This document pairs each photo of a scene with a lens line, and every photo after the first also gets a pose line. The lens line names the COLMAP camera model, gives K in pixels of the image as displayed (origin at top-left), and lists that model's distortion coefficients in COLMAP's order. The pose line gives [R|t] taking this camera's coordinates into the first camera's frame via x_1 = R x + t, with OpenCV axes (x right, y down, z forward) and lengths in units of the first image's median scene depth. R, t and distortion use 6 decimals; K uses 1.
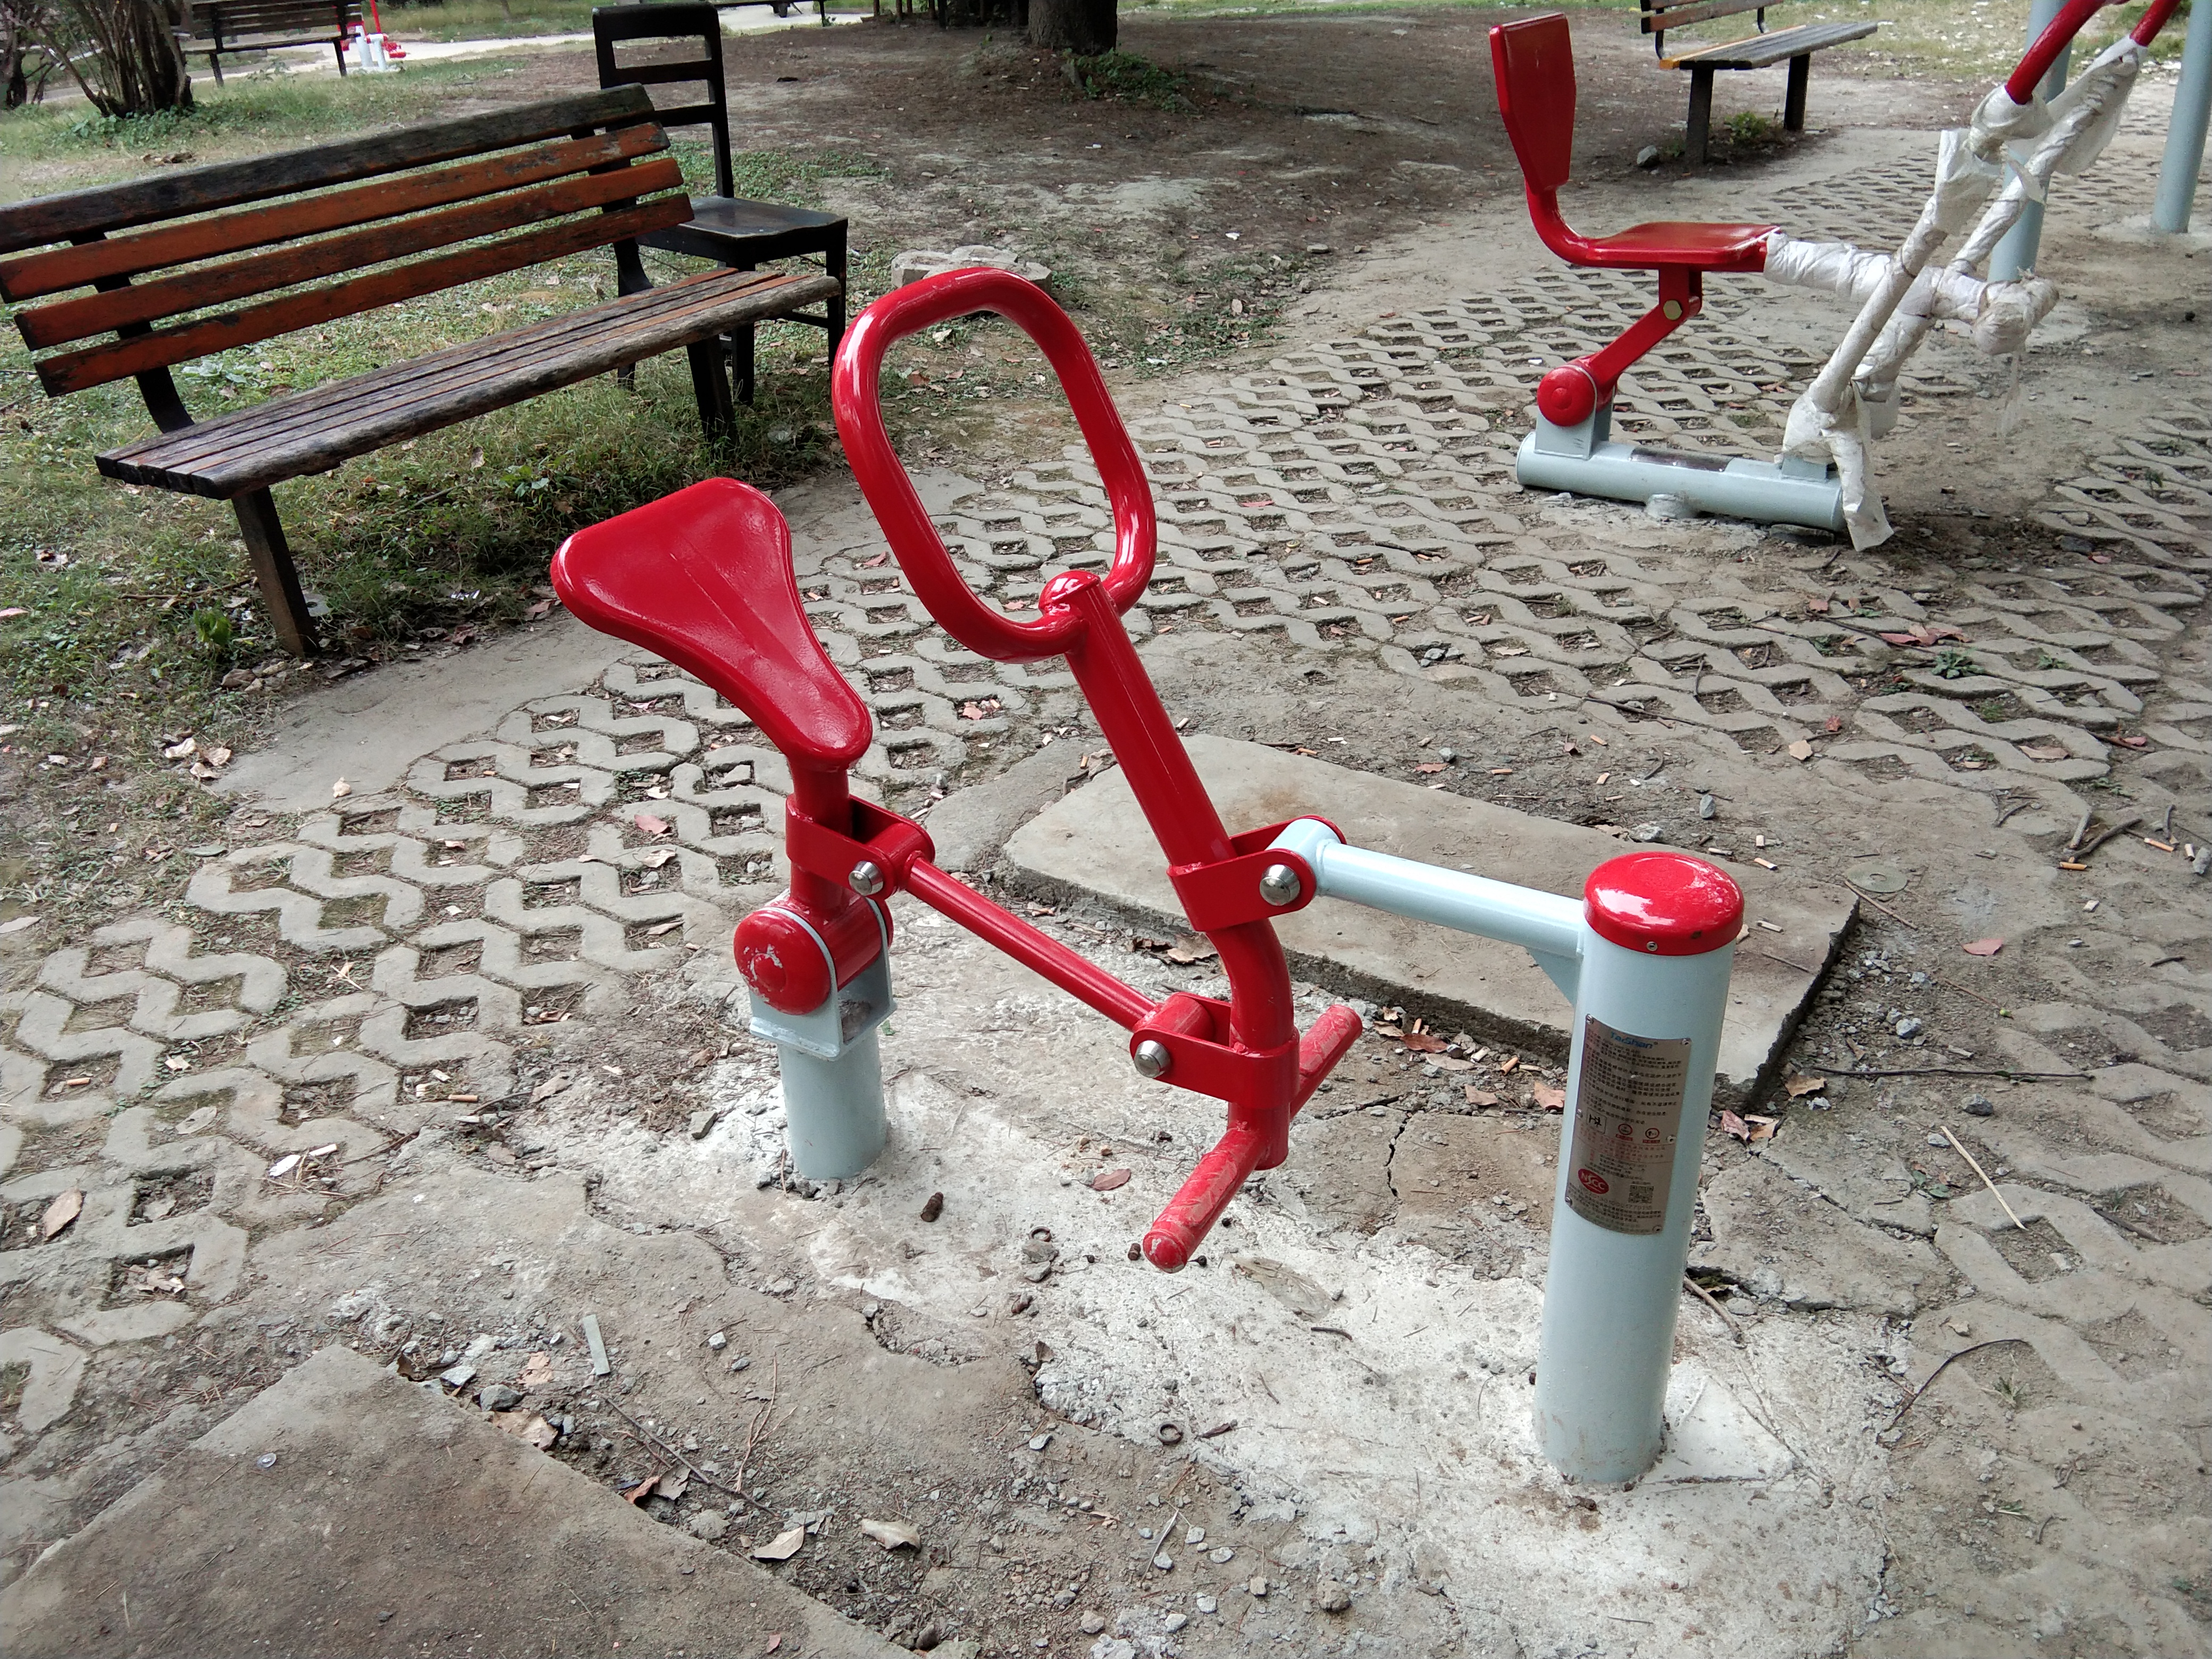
lens RADIAL K [[1791.8, 0, 1099.1], [0, 1791.8, 804.8], [0, 0, 1]] dist [0.096022, -0.123999]
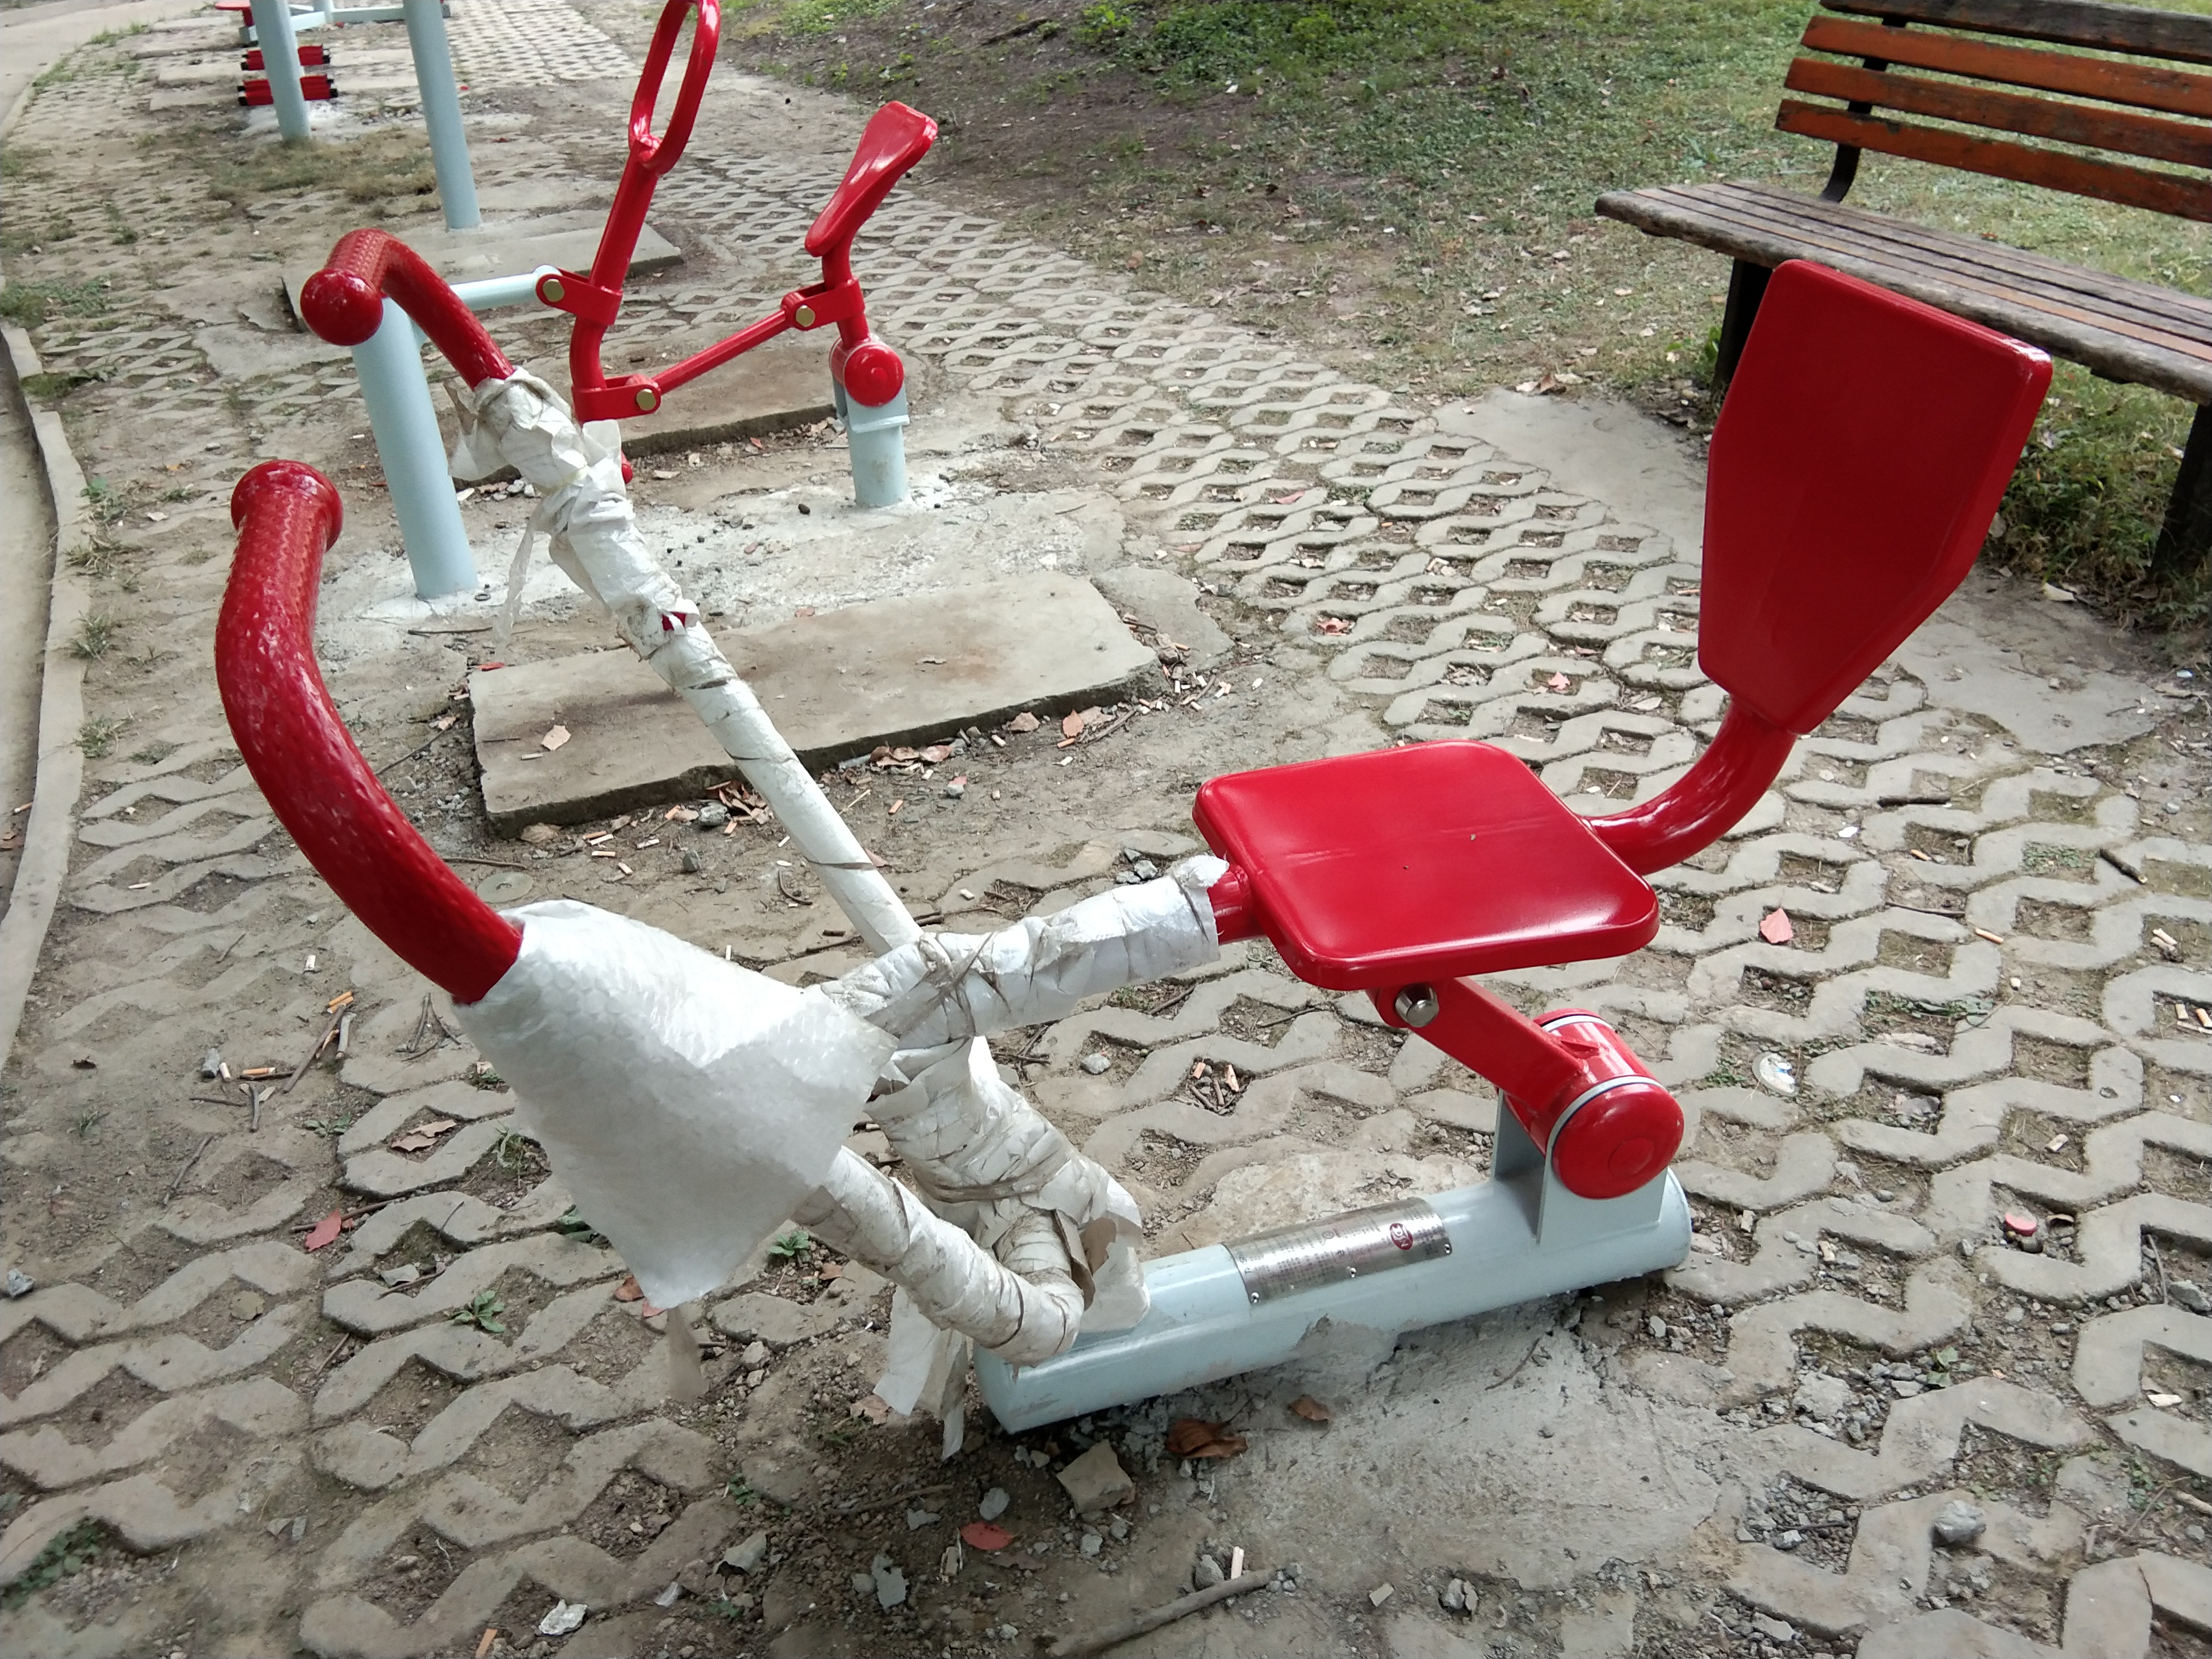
lens RADIAL K [[1791.8, 0, 1099.1], [0, 1791.8, 804.8], [0, 0, 1]] dist [0.096022, -0.123999]
pose [[-0.581229, 0.473635, -0.661697, 0.651607], [-0.319714, 0.614848, 0.720934, -0.608426], [0.748302, 0.630581, -0.205940, 1.059031]]
